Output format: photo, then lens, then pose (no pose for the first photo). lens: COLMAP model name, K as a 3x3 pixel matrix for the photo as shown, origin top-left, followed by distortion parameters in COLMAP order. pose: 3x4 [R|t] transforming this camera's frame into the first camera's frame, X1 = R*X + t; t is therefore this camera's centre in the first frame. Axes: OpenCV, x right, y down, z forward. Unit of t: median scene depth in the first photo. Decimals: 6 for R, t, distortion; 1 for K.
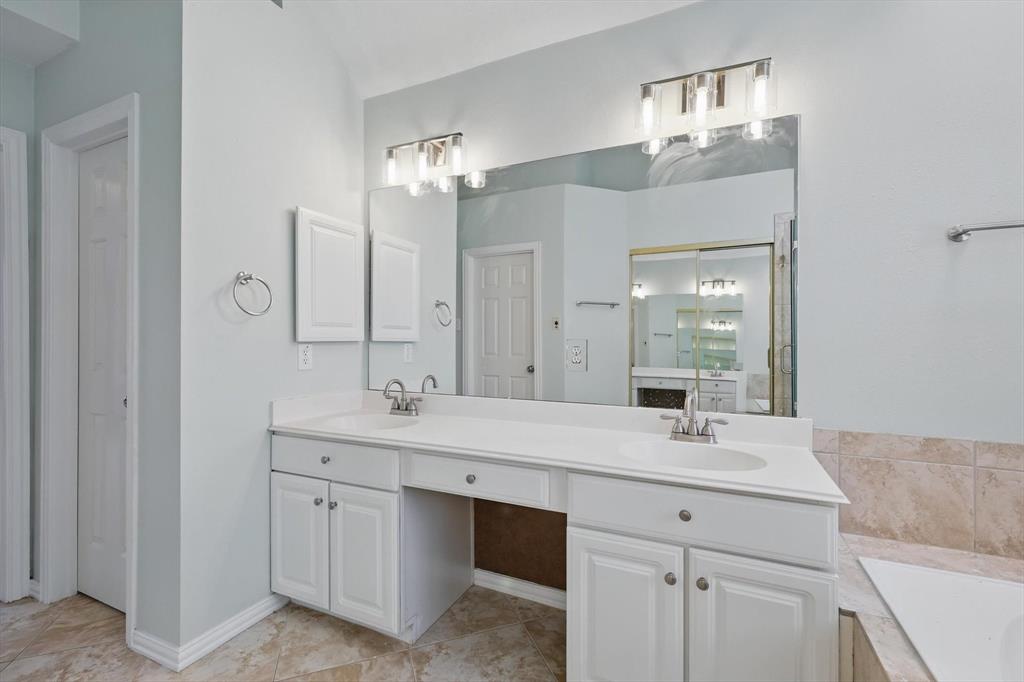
lens RADIAL K [[450.2, 0, 512.2], [0, 450.2, 342.2], [0, 0, 1]] dist [0.000924, 0.001936]
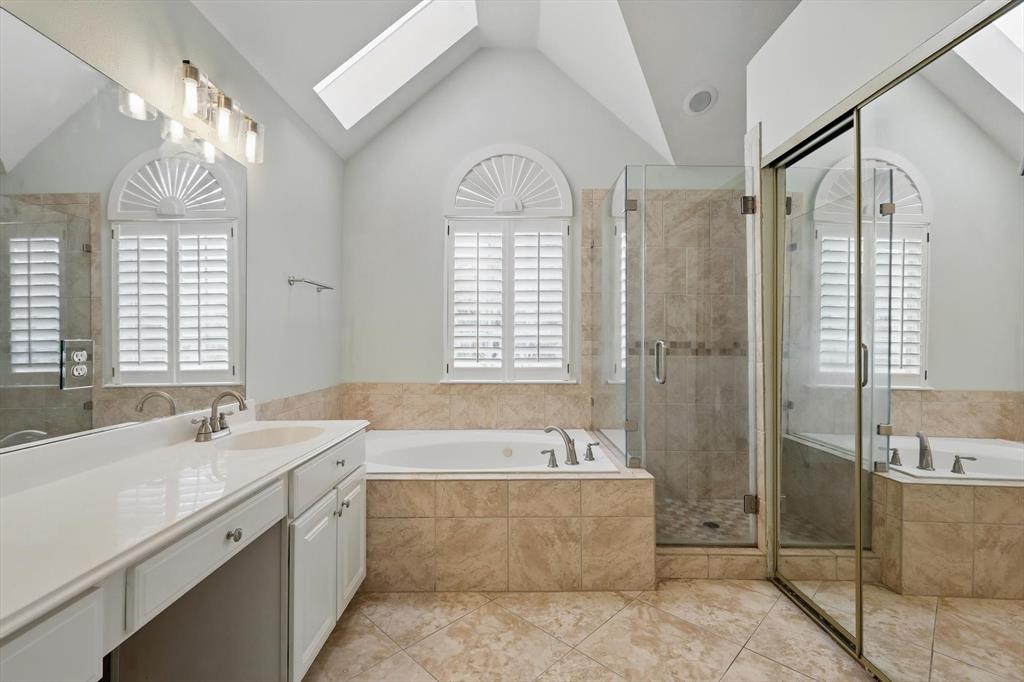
lens RADIAL K [[450.2, 0, 521.7], [0, 450.2, 330.9], [0, 0, 1]] dist [0.000924, 0.001936]
pose [[-0.437324, 0.016272, 0.899157, -0.731091], [0.005519, 0.999866, -0.015410, -0.006142], [-0.899287, -0.001776, -0.437355, 0.701644]]
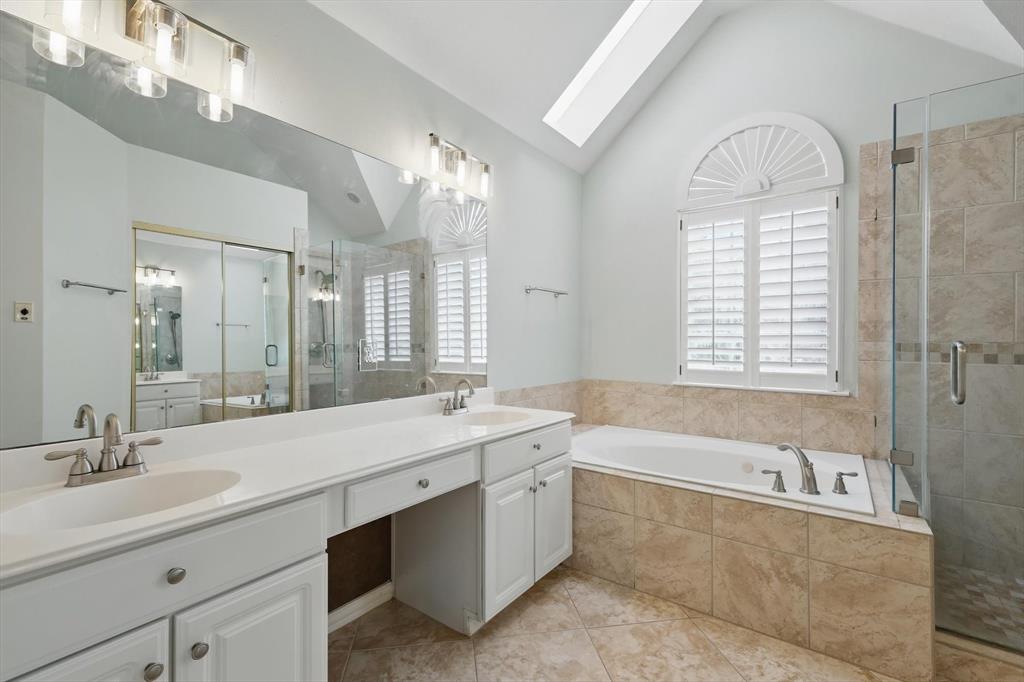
lens RADIAL K [[450.2, 0, 519.0], [0, 450.2, 337.5], [0, 0, 1]] dist [0.000924, 0.001936]
pose [[0.181983, 0.004057, 0.983293, -0.785904], [0.004348, 0.999978, -0.004930, -0.004027], [-0.983292, 0.005173, 0.181962, 0.482649]]
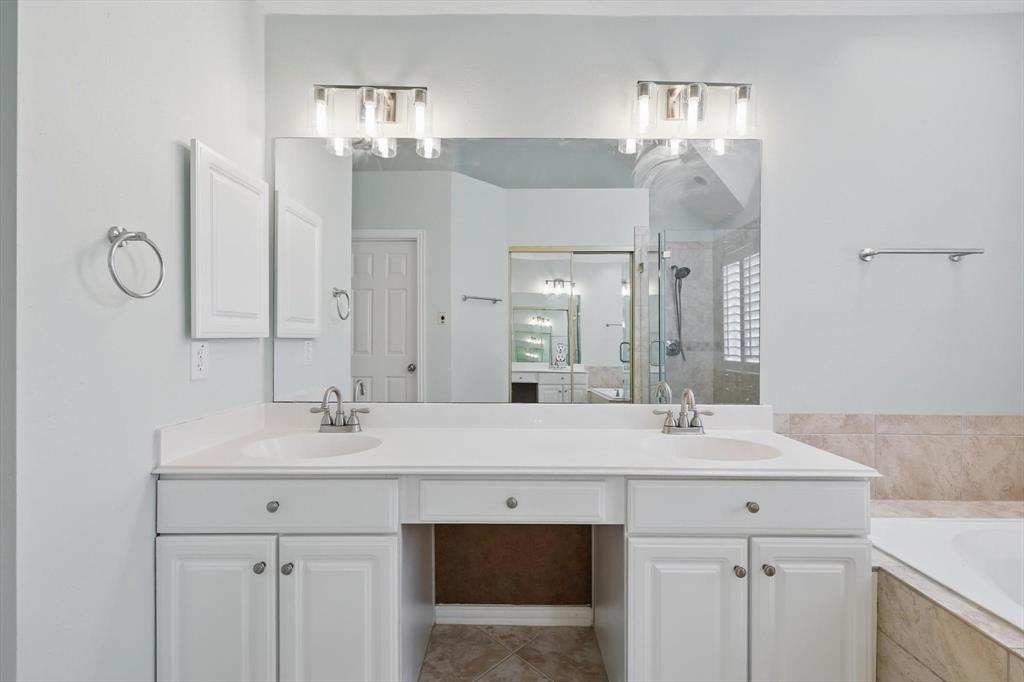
lens RADIAL K [[450.2, 0, 511.7], [0, 450.2, 339.6], [0, 0, 1]] dist [0.000924, 0.001936]
pose [[0.906205, -0.001338, 0.422836, -0.346865], [0.000217, 0.999996, 0.002699, -0.001314], [-0.422838, -0.002355, 0.906202, 0.188340]]
